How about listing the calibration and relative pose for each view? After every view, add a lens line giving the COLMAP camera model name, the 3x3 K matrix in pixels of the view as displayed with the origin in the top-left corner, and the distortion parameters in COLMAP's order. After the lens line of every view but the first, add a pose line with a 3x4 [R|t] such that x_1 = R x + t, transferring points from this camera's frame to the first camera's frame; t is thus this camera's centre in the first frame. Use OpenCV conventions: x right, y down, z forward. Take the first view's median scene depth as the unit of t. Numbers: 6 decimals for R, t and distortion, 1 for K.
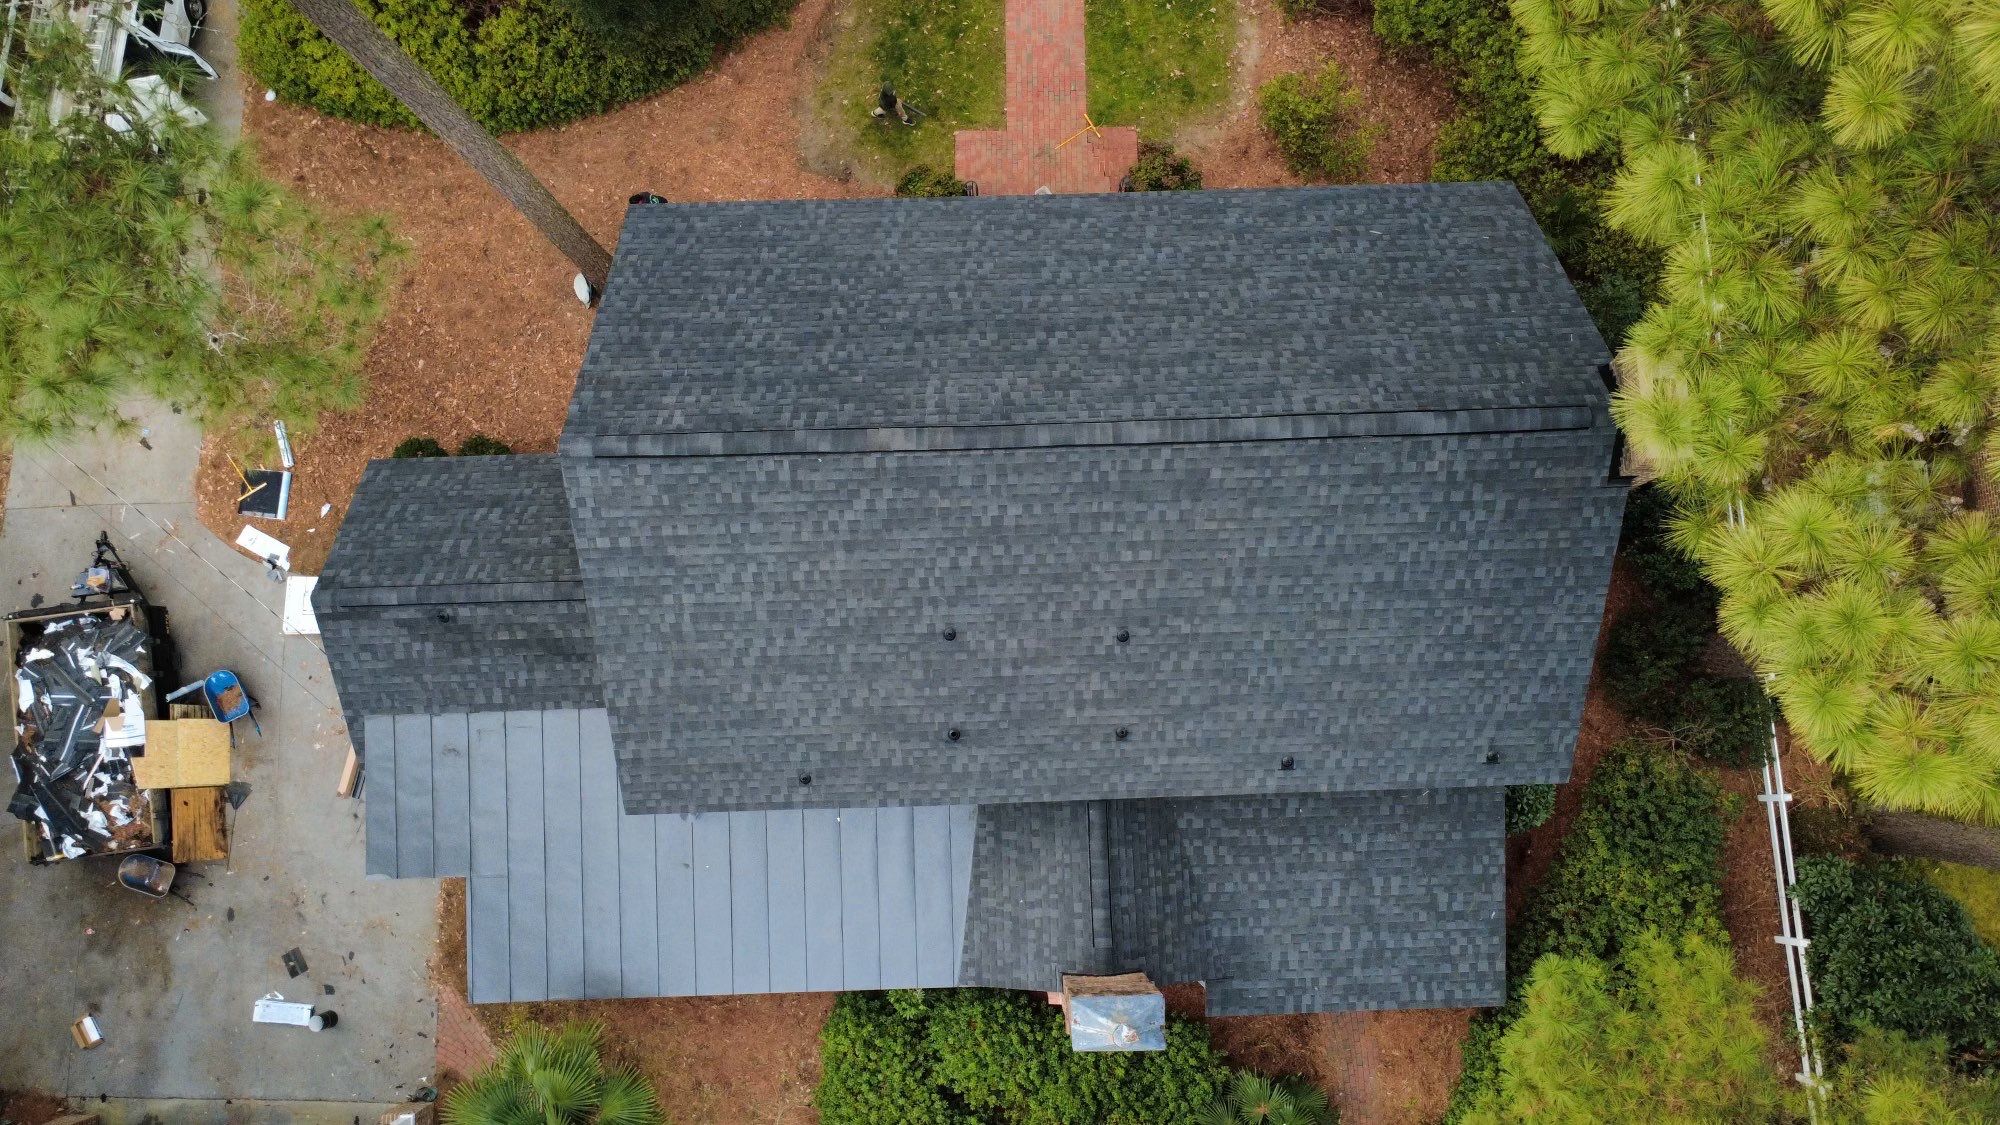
lens RADIAL K [[1445.9, 0, 1000.0], [0, 1445.9, 562.5], [0, 0, 1]] dist [-0.005262, 0.012635]
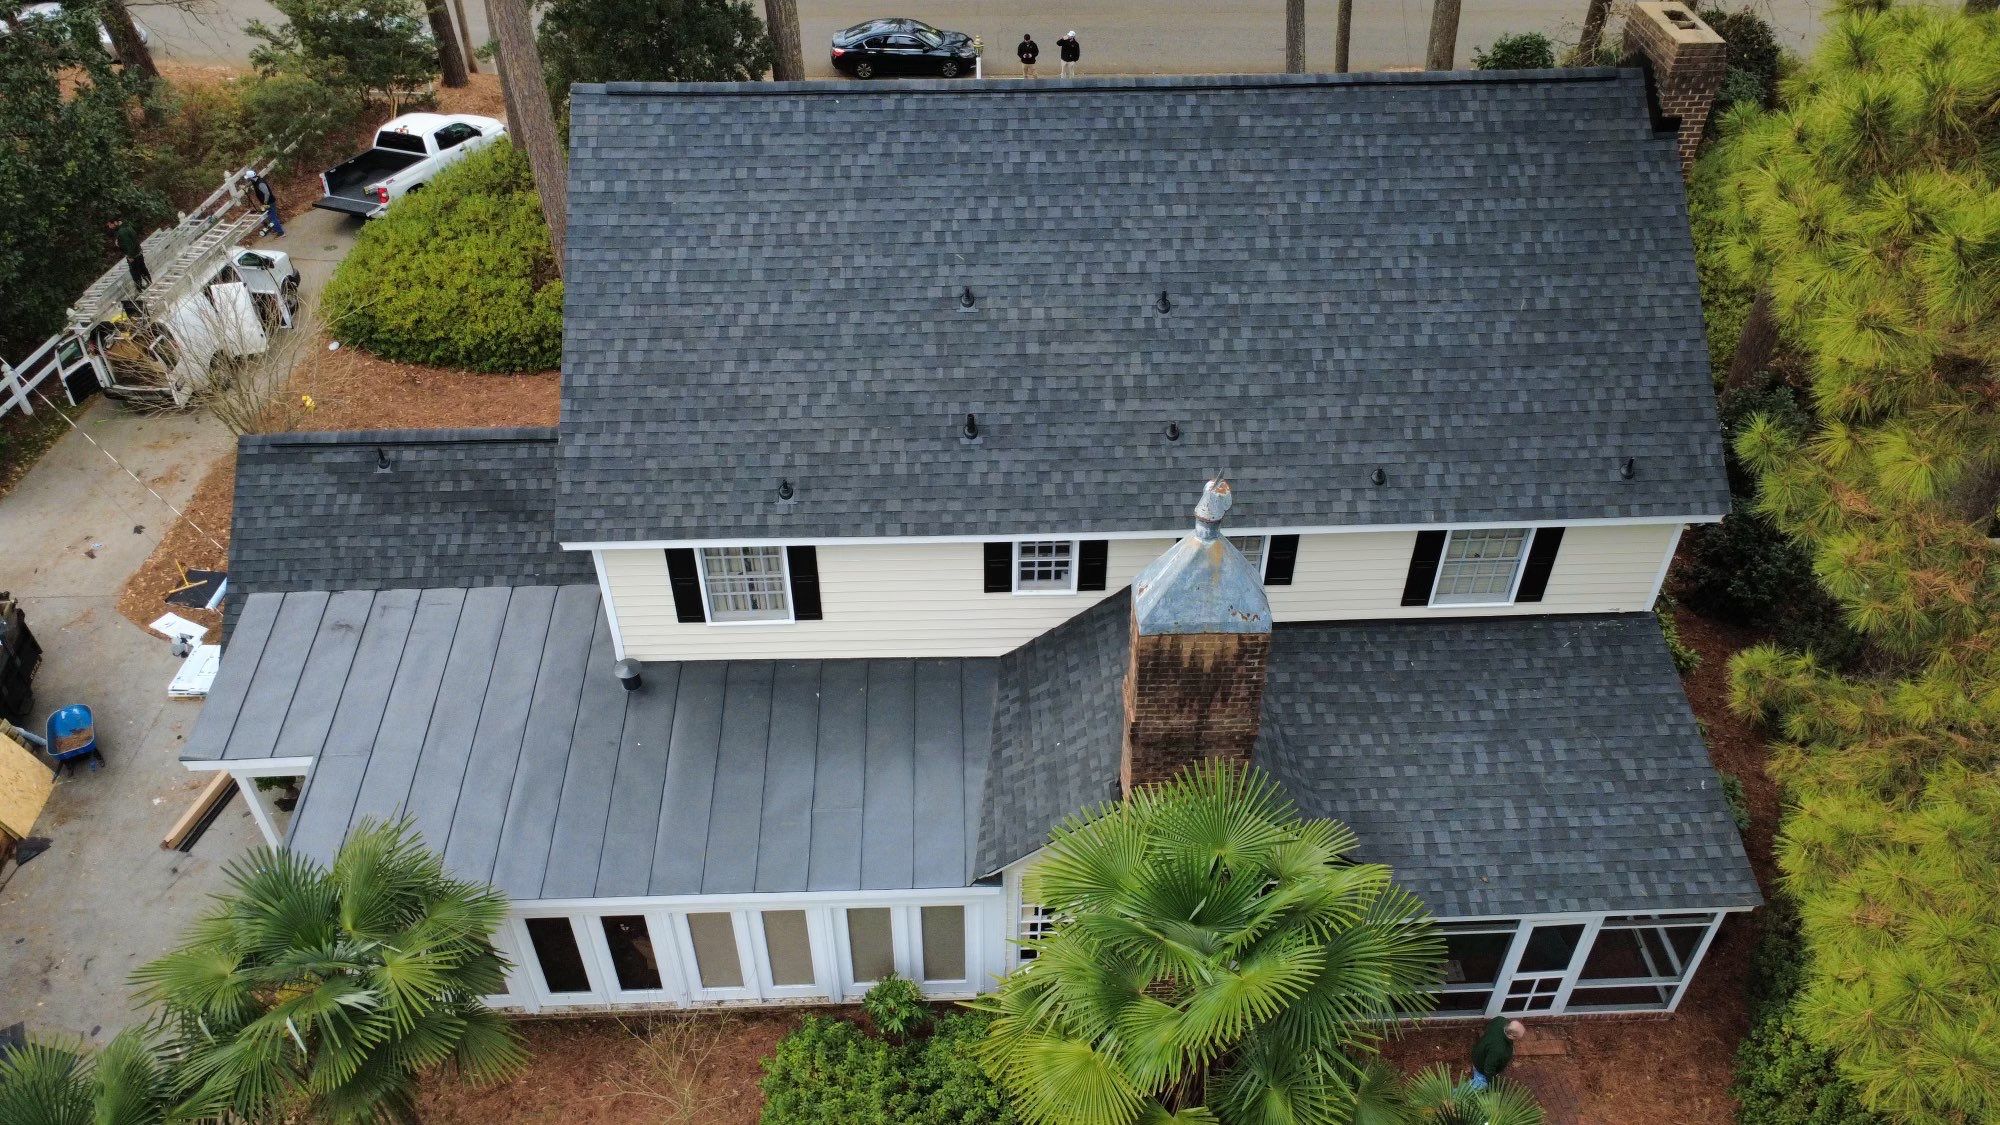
lens RADIAL K [[1445.9, 0, 1000.0], [0, 1445.9, 562.5], [0, 0, 1]] dist [-0.005262, 0.012635]
pose [[0.999958, -0.008979, 0.001660, -0.017466], [0.007843, 0.751521, -0.659662, 0.741949], [0.004676, 0.659648, 0.751561, 0.434666]]
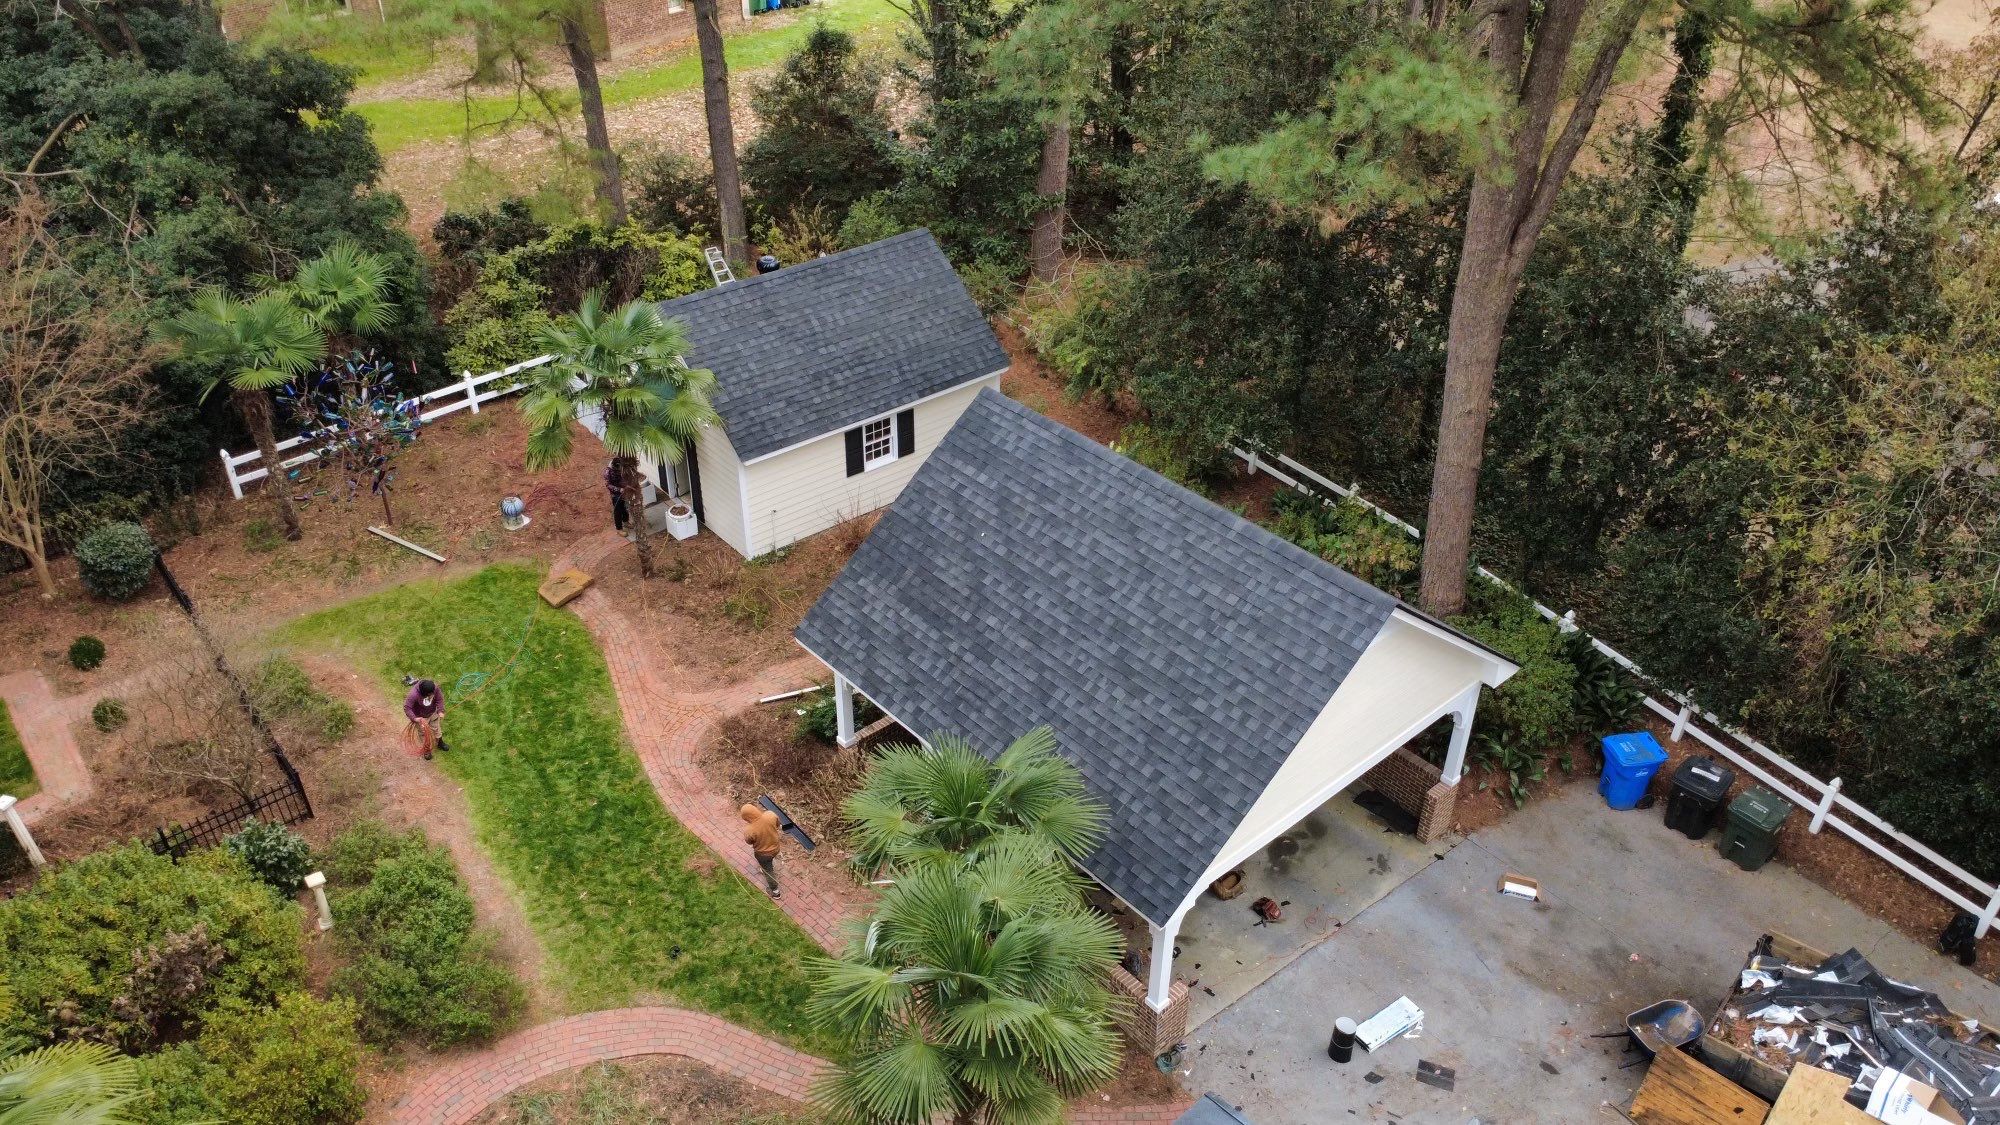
lens RADIAL K [[1445.9, 0, 1000.0], [0, 1445.9, 562.5], [0, 0, 1]] dist [-0.005262, 0.012635]
pose [[-0.772607, 0.348004, -0.531010, -0.046276], [-0.628702, -0.302933, 0.716216, -0.025079], [0.088385, 0.887201, 0.452839, 0.575661]]
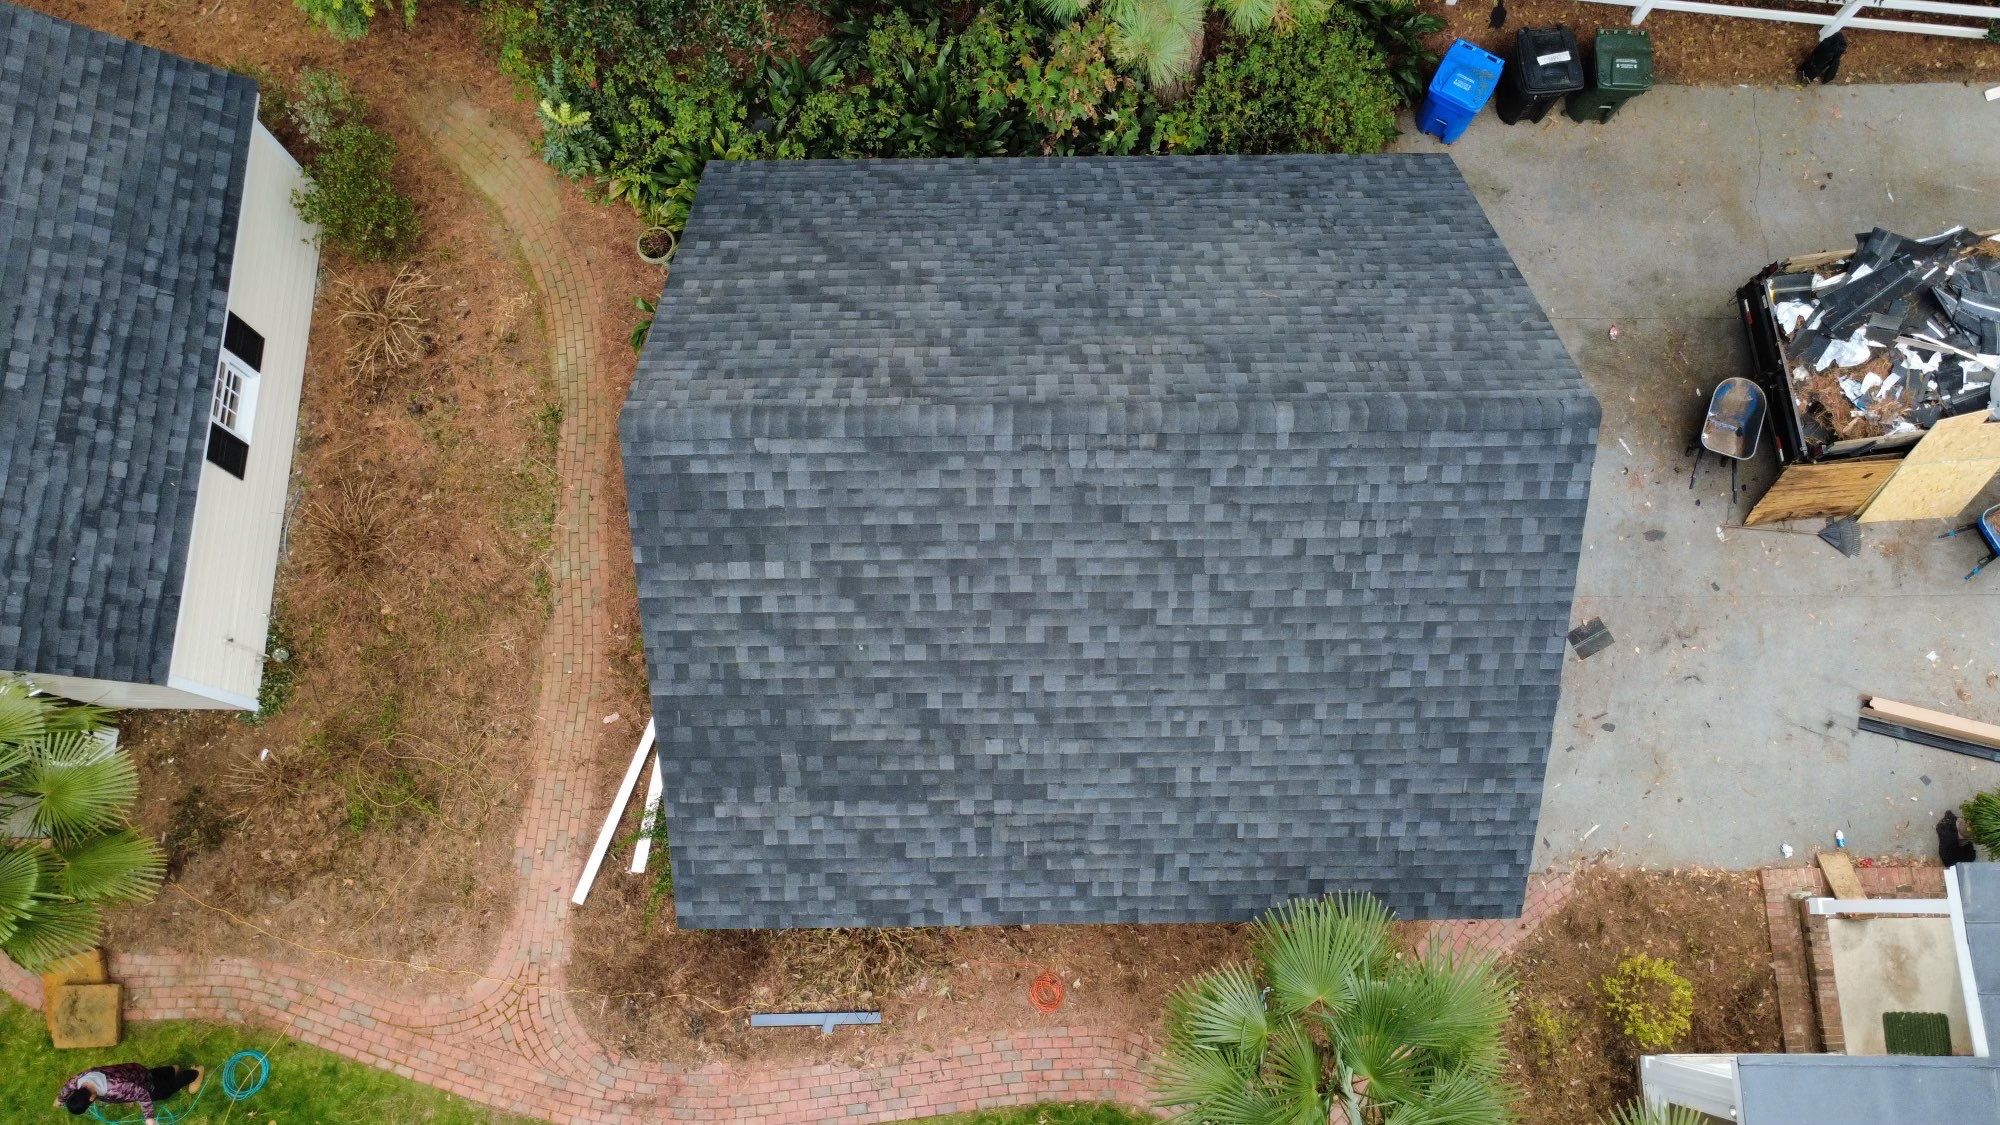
lens RADIAL K [[1445.9, 0, 1000.0], [0, 1445.9, 562.5], [0, 0, 1]] dist [-0.005262, 0.012635]
pose [[-0.019117, 0.971638, -0.235699, -0.481160], [-0.989110, 0.016030, 0.146305, 0.576128], [0.145933, 0.235929, 0.960750, 0.457974]]
